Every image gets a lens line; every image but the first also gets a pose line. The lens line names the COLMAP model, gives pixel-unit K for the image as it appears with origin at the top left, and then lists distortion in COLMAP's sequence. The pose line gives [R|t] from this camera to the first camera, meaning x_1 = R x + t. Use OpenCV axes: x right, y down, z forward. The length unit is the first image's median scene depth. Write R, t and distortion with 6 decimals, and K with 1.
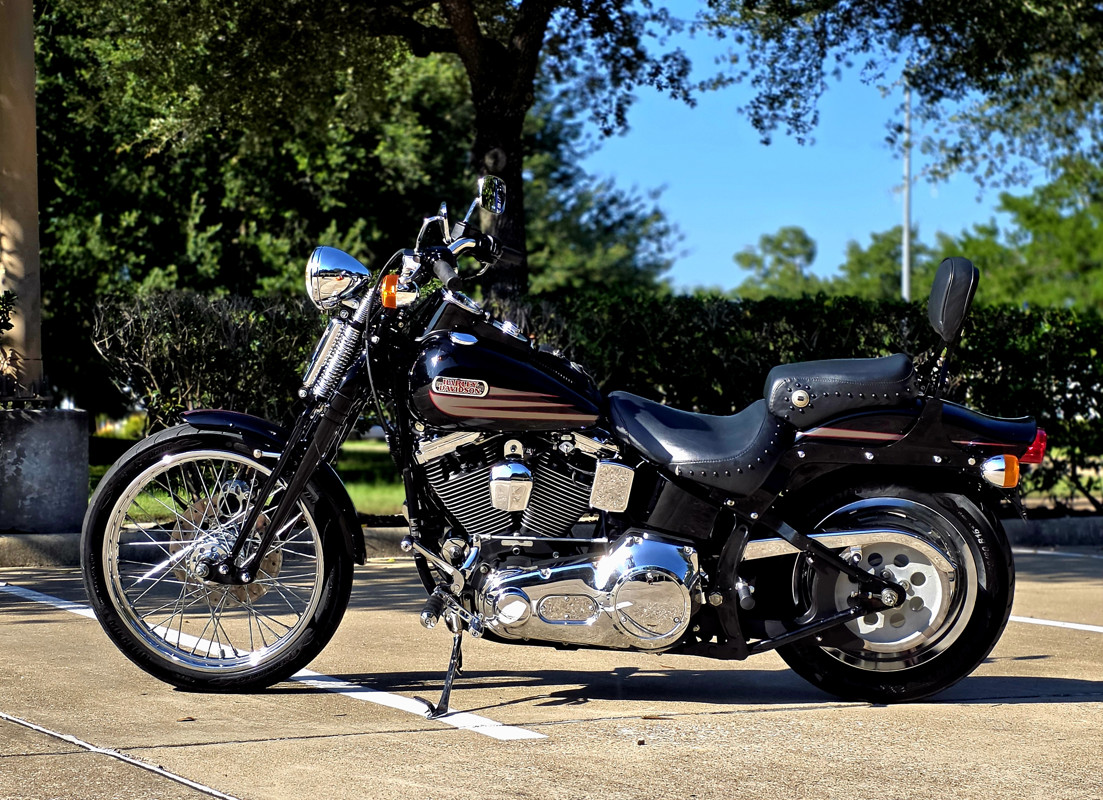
lens RADIAL K [[2197.3, 0, 515.4], [0, 2197.3, 391.8], [0, 0, 1]] dist [0.205678, 0.000000]
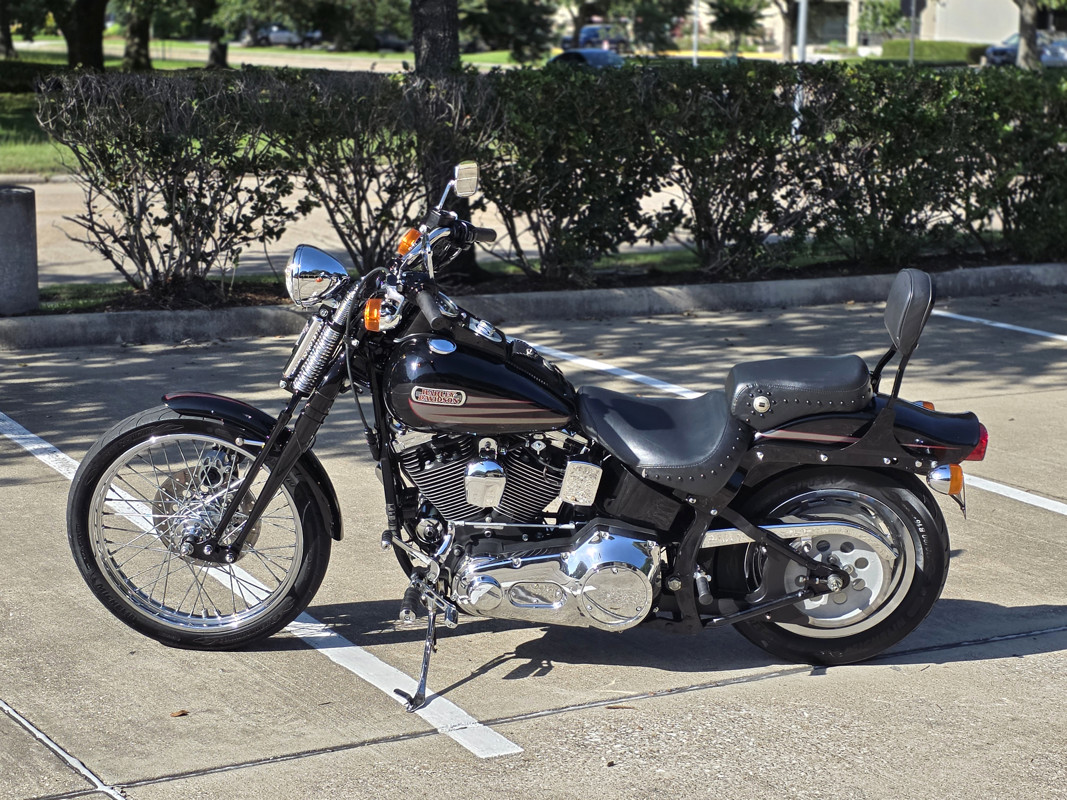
lens RADIAL K [[2057.1, 0, 546.9], [0, 2057.1, 429.3], [0, 0, 1]] dist [0.218557, 0.000000]
pose [[0.997914, 0.006944, 0.064177, -0.034063], [-0.020499, 0.976827, 0.213046, -0.182440], [-0.061210, -0.213917, 0.974932, 0.042905]]
